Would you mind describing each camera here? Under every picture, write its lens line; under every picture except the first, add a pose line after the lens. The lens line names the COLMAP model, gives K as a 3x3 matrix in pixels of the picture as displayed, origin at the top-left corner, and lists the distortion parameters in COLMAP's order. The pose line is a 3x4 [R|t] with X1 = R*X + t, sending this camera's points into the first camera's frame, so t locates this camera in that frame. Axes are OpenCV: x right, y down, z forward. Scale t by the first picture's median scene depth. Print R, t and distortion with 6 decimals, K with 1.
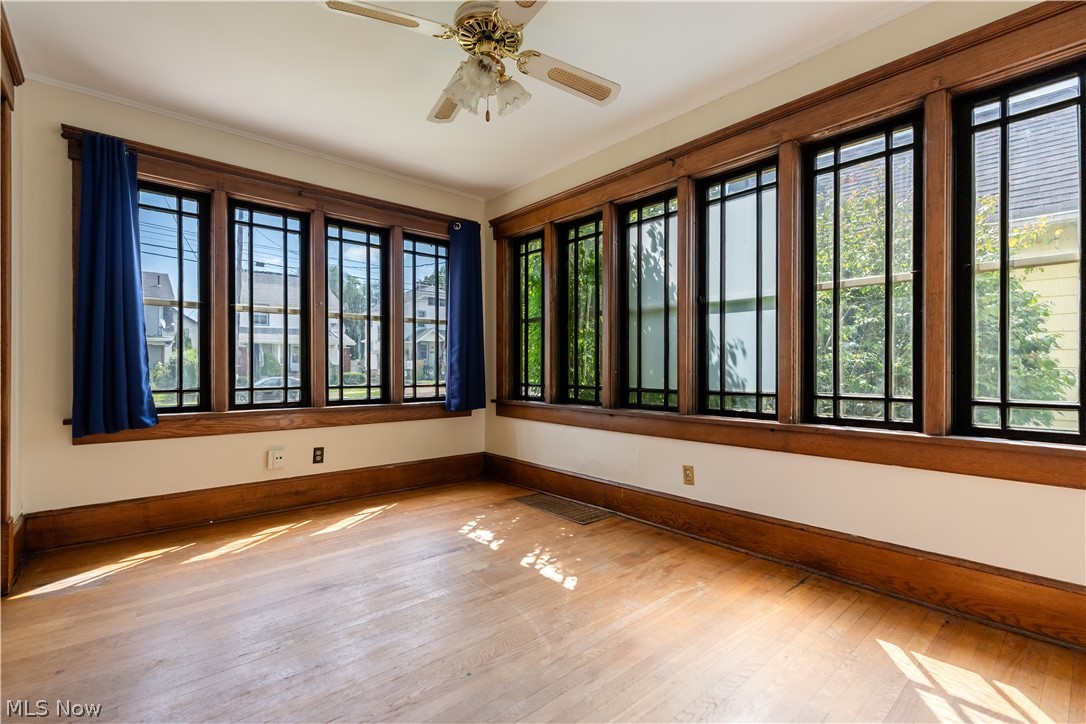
lens RADIAL K [[494.4, 0, 541.7], [0, 494.4, 361.4], [0, 0, 1]] dist [-0.006777, 0.002145]
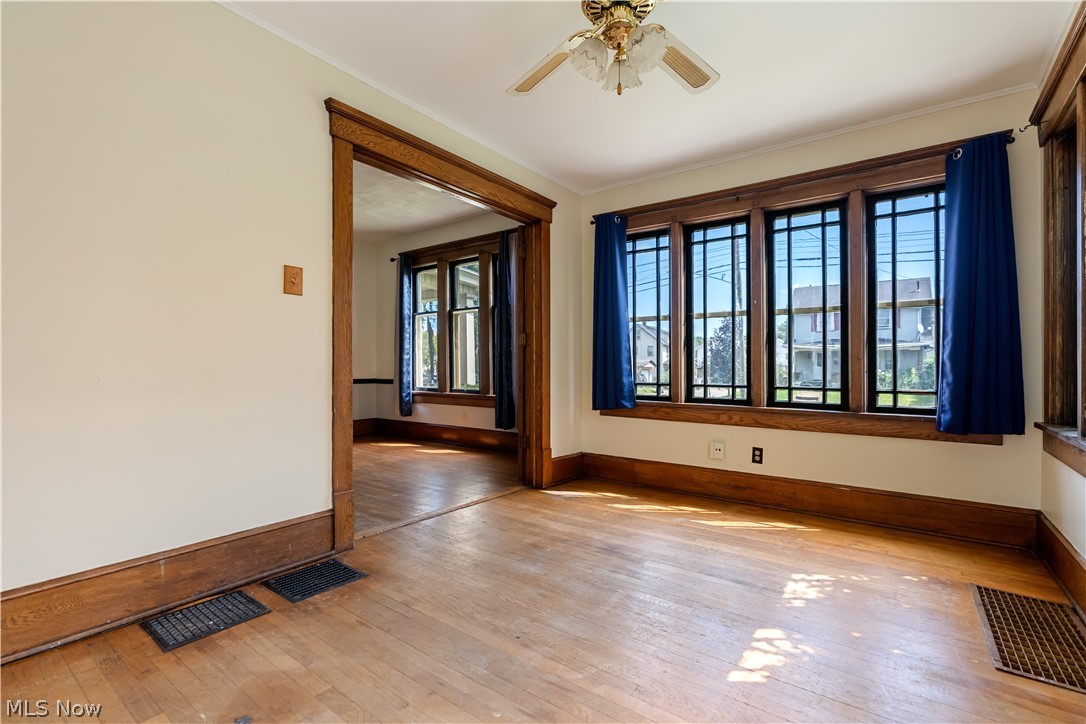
lens RADIAL K [[494.4, 0, 538.5], [0, 494.4, 368.9], [0, 0, 1]] dist [-0.006777, 0.002145]
pose [[0.192321, 0.004850, -0.981320, 0.453145], [0.006969, 0.999956, 0.006308, 0.007040], [0.981307, -0.008052, 0.192279, 0.391950]]
